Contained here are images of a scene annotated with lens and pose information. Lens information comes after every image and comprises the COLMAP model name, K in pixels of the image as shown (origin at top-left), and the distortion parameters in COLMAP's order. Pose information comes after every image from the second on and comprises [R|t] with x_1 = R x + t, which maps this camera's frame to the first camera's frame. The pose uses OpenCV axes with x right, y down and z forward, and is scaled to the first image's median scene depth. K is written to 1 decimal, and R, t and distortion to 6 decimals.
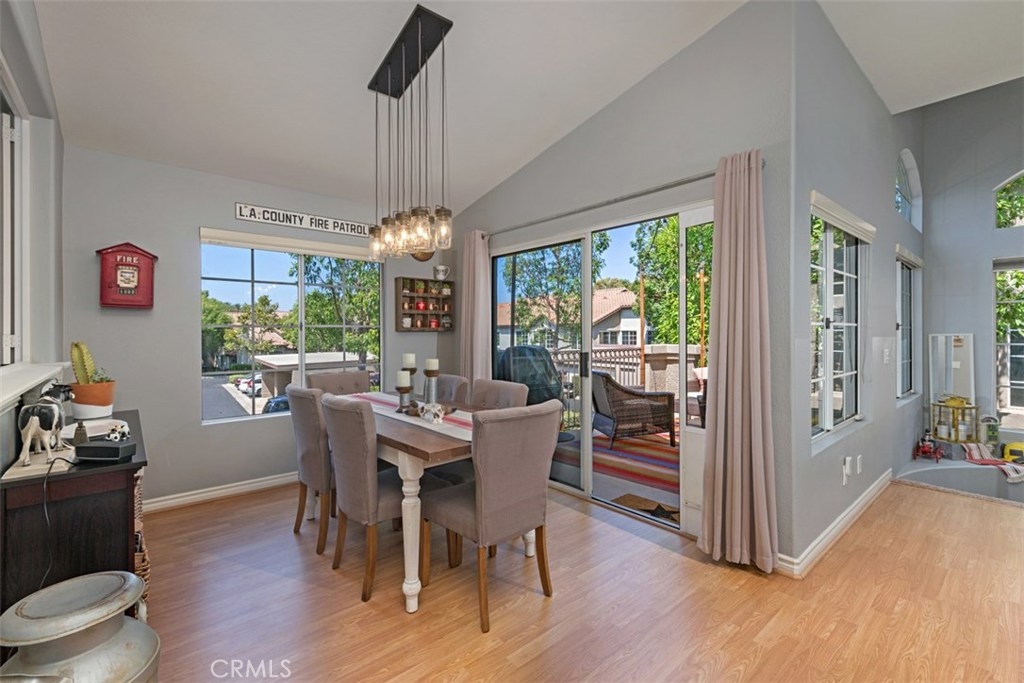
lens RADIAL K [[448.2, 0, 505.0], [0, 448.2, 341.8], [0, 0, 1]] dist [0.003611, -0.000984]
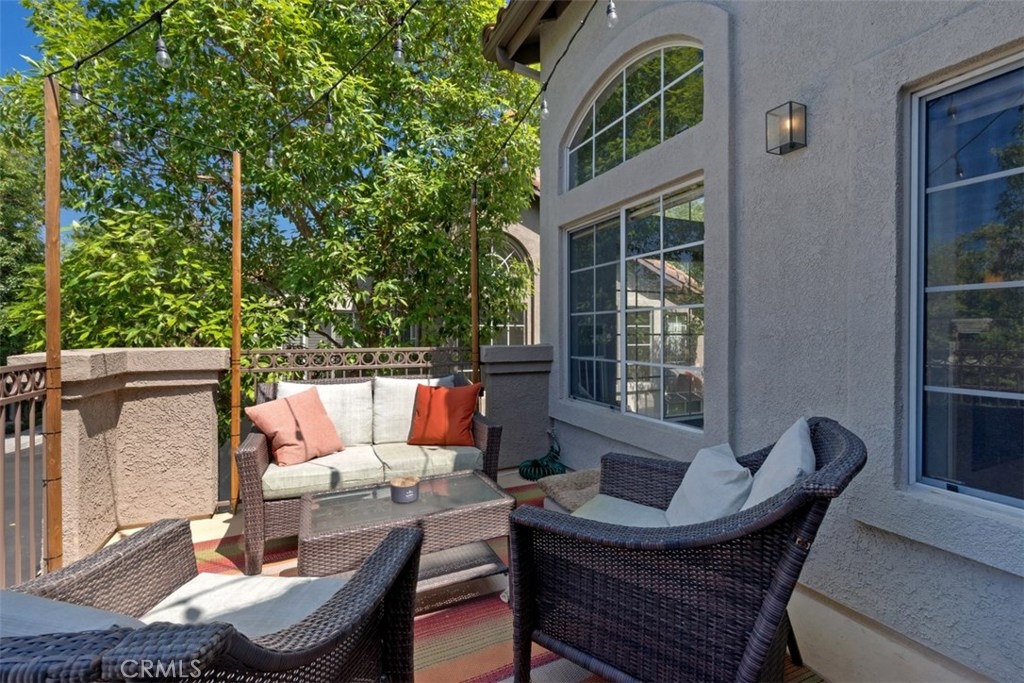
lens RADIAL K [[448.2, 0, 507.1], [0, 448.2, 332.3], [0, 0, 1]] dist [0.003611, -0.000984]
pose [[0.262875, -0.000616, 0.964830, 0.024046], [0.021094, 0.999764, -0.005109, 0.000300], [-0.964599, 0.021695, 0.262826, 0.158184]]
